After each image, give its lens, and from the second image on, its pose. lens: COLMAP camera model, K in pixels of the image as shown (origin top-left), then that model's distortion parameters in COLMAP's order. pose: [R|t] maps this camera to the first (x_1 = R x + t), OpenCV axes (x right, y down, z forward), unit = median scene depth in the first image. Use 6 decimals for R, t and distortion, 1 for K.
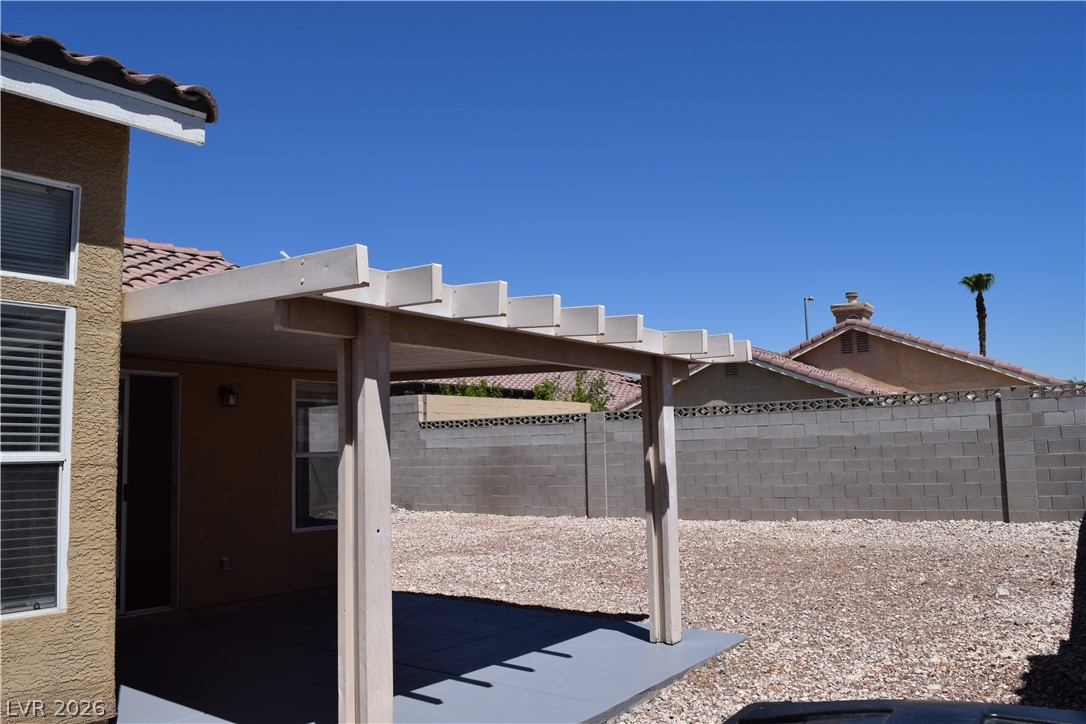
lens RADIAL K [[854.0, 0, 540.5], [0, 854.0, 353.8], [0, 0, 1]] dist [-0.095565, 0.023313]
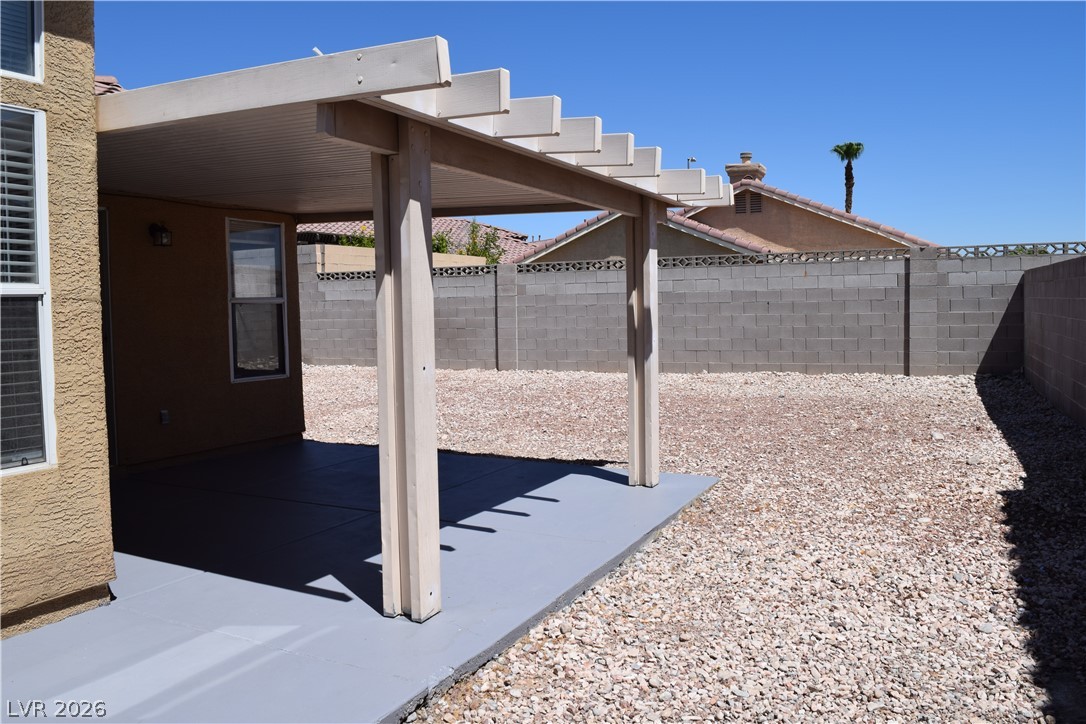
lens RADIAL K [[854.0, 0, 540.5], [0, 854.0, 353.8], [0, 0, 1]] dist [-0.095565, 0.023313]
pose [[0.987544, -0.000636, 0.157341, -0.107300], [-0.025219, 0.986423, 0.162274, 0.020419], [-0.155308, -0.164220, 0.974121, 0.043737]]
